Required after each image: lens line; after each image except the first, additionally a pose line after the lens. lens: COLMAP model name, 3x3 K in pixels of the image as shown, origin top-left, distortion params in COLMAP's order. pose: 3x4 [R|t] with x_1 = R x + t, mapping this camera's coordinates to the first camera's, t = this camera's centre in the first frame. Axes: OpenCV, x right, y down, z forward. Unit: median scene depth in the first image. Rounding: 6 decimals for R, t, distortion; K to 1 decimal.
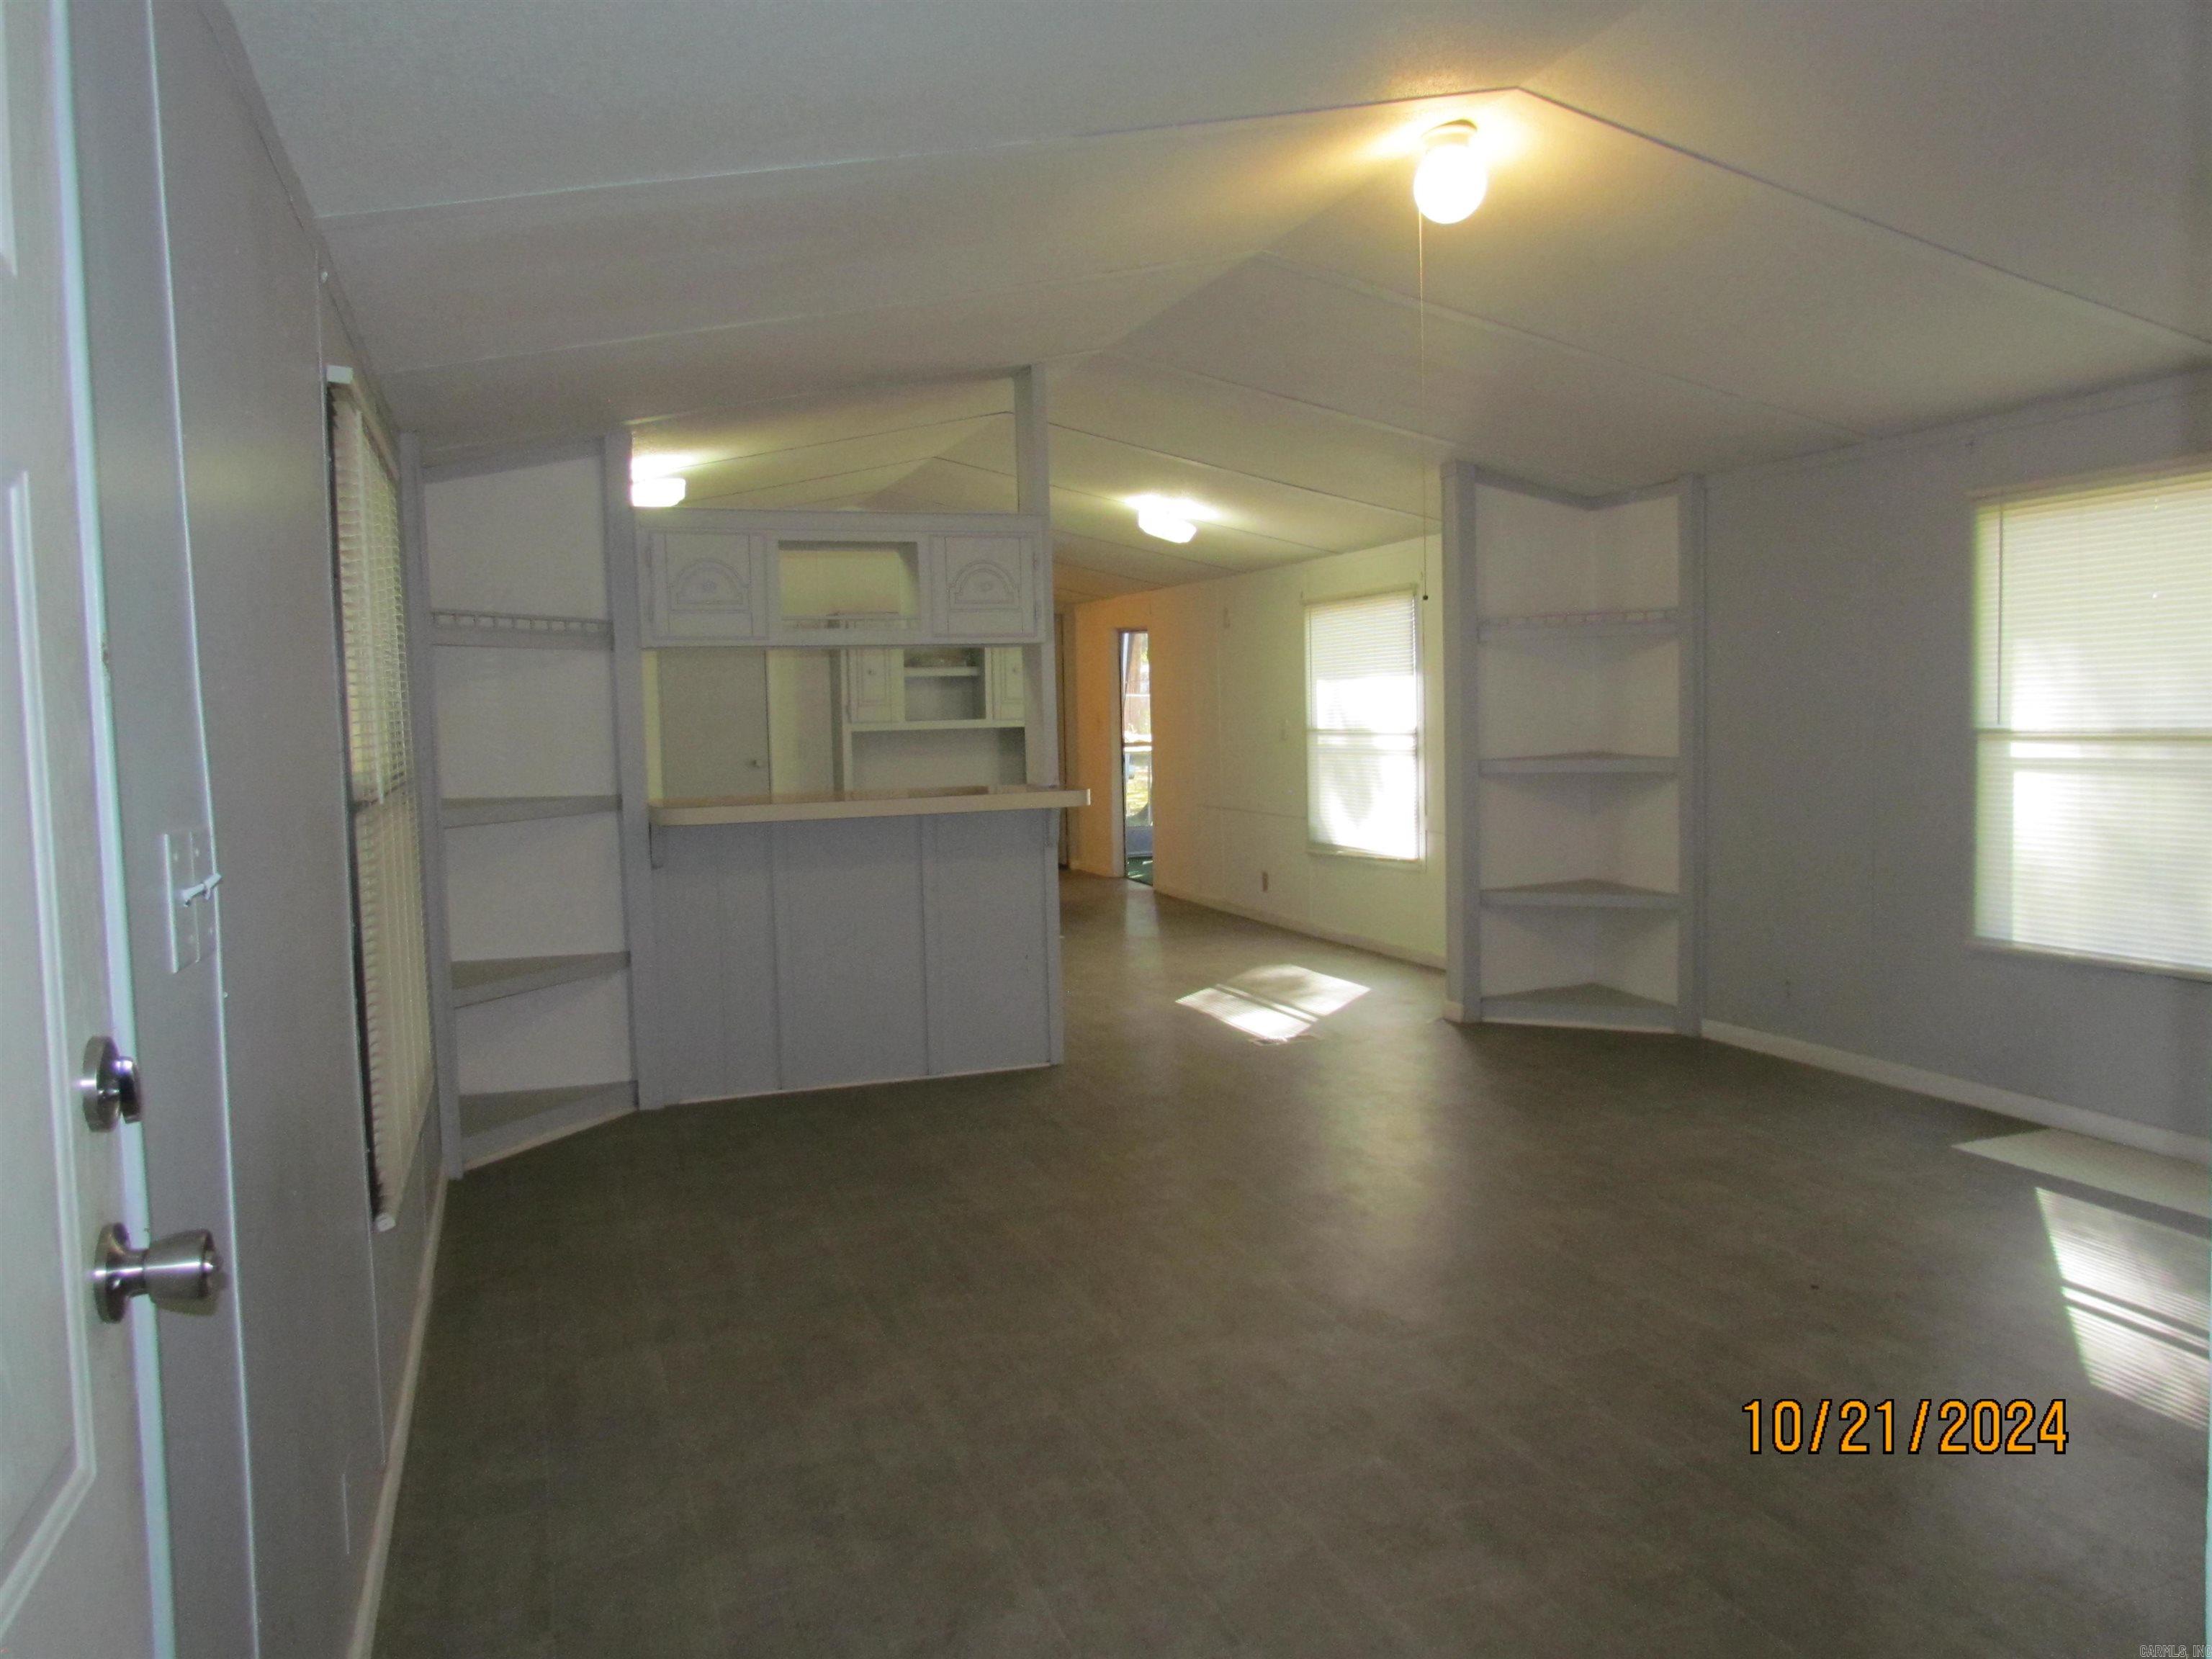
lens RADIAL K [[1579.2, 0, 1098.0], [0, 1579.2, 831.1], [0, 0, 1]] dist [-0.018813, 0.016413]
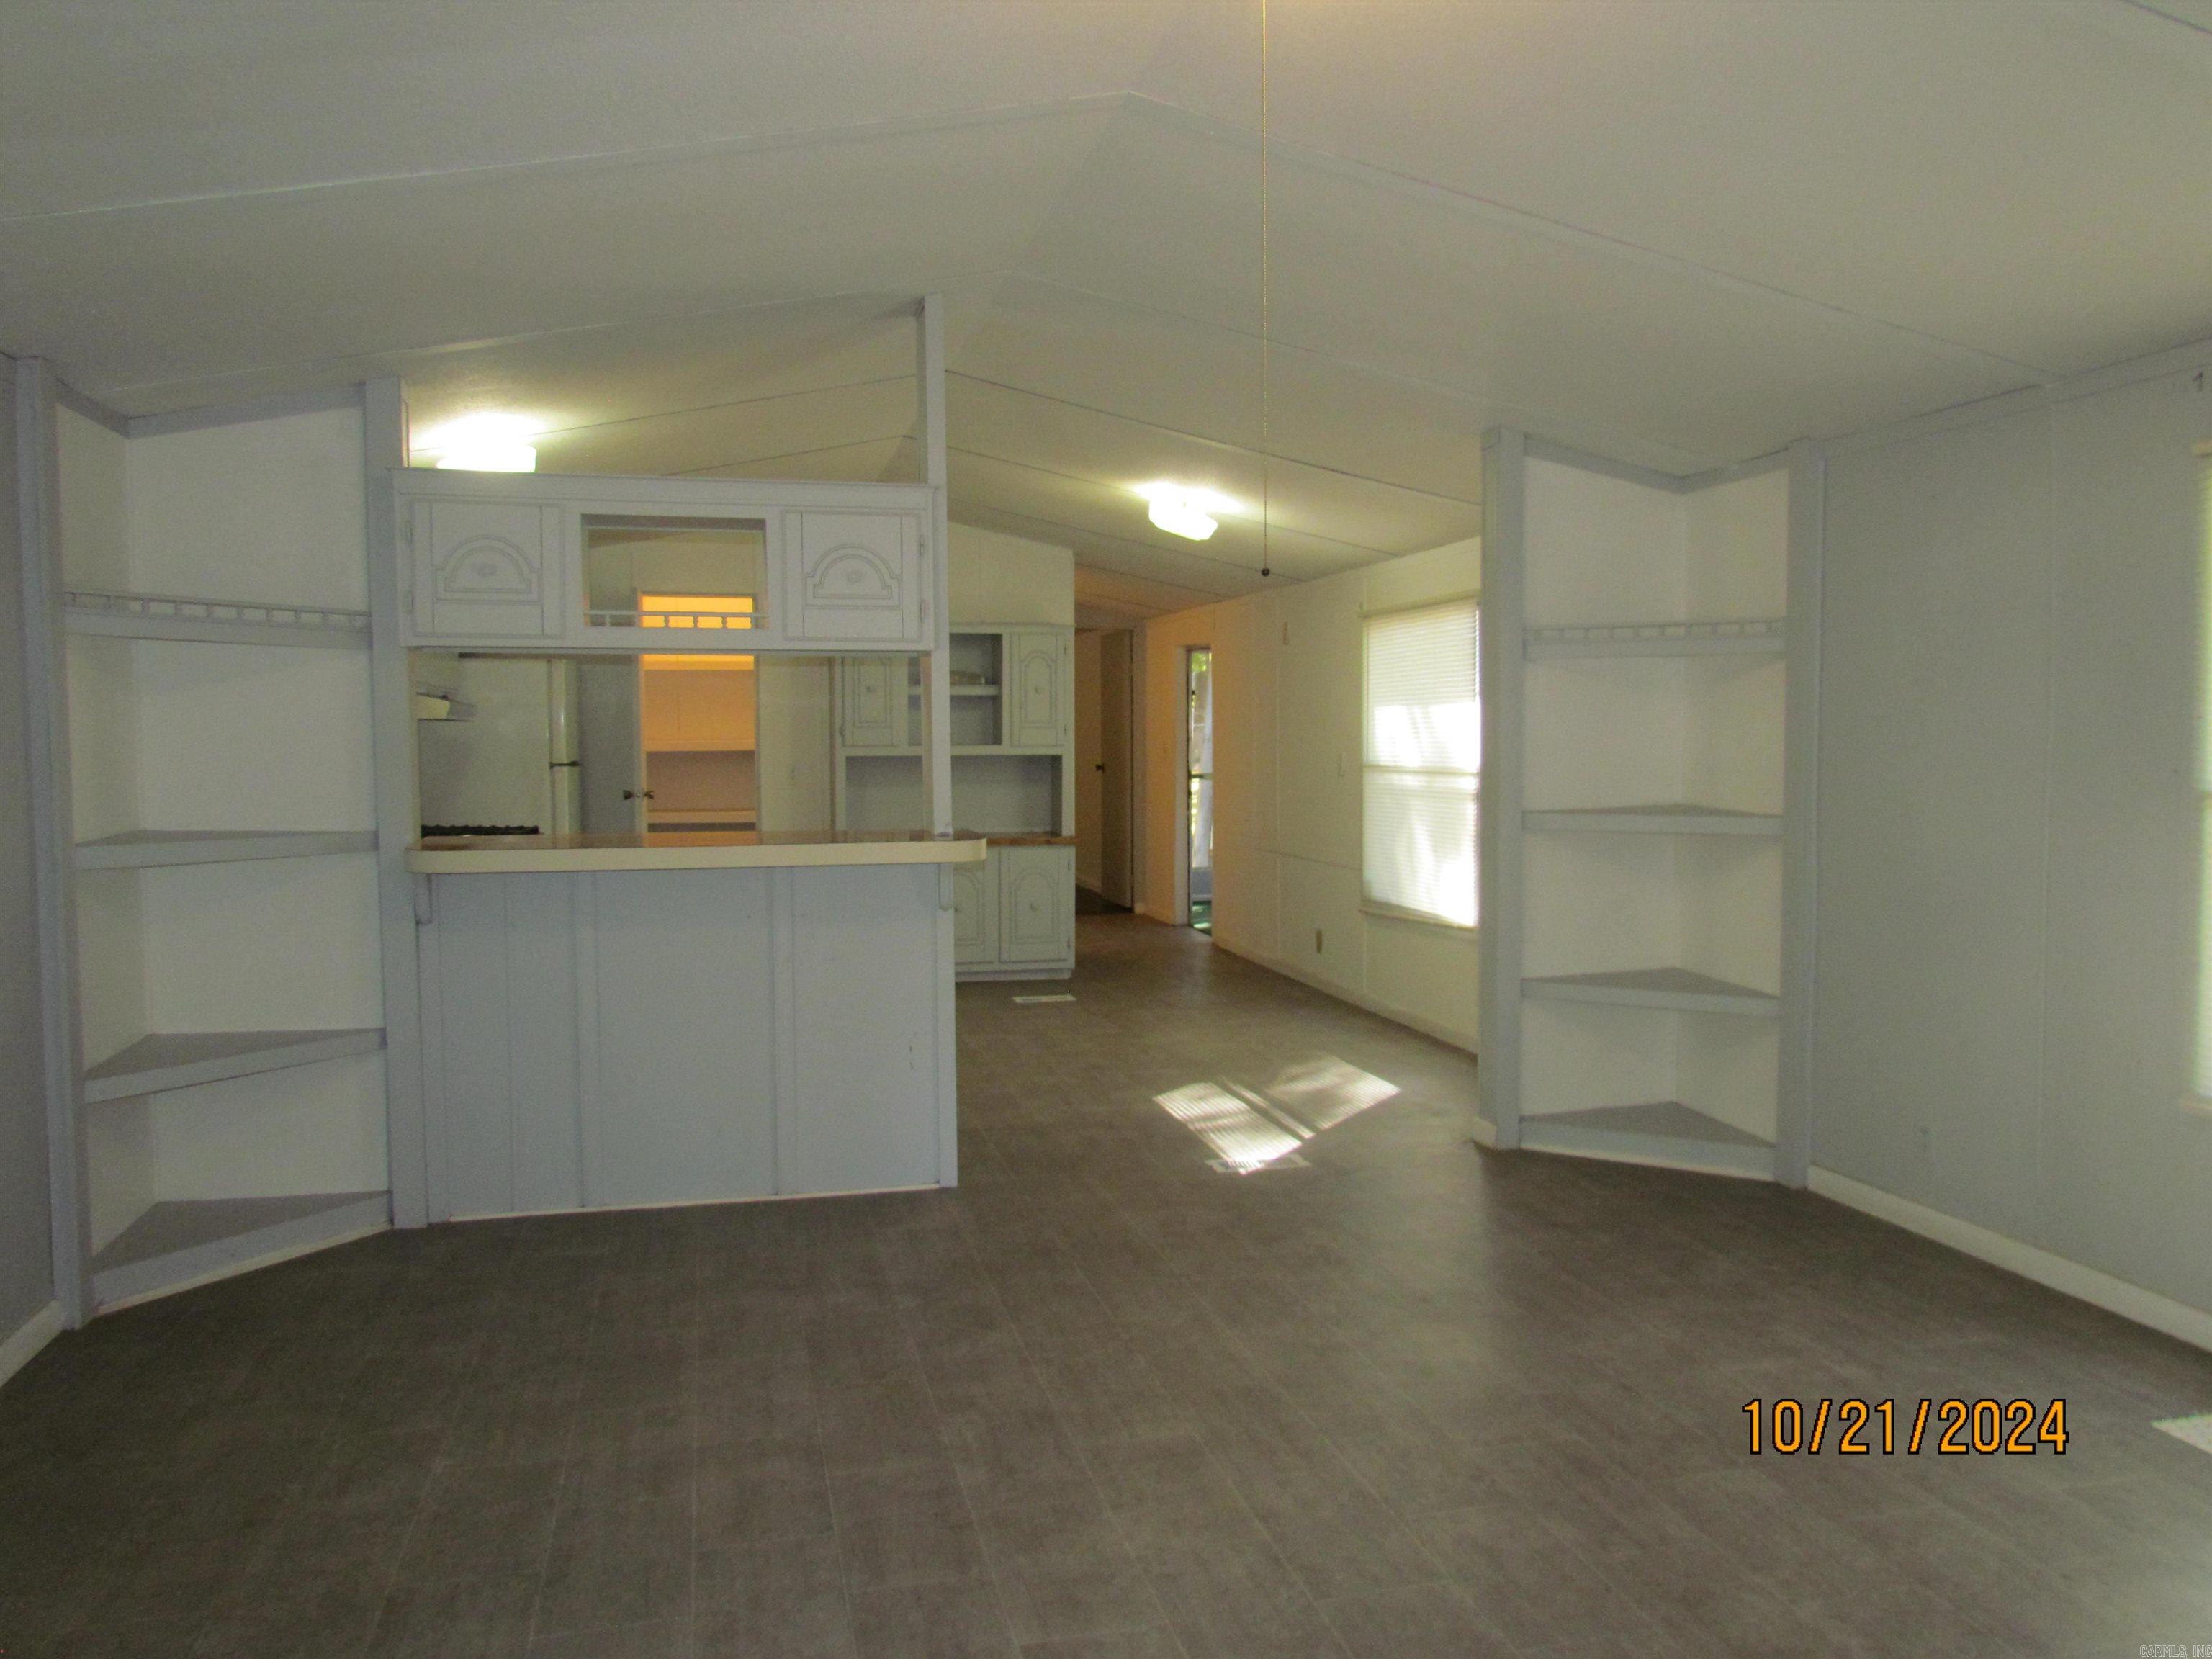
lens RADIAL K [[1579.2, 0, 1102.2], [0, 1579.2, 822.7], [0, 0, 1]] dist [-0.018813, 0.016413]
pose [[0.993665, 0.026266, -0.109273, 0.121643], [-0.028584, 0.999397, -0.019706, -0.018397], [0.108690, 0.022704, 0.993816, 0.207475]]
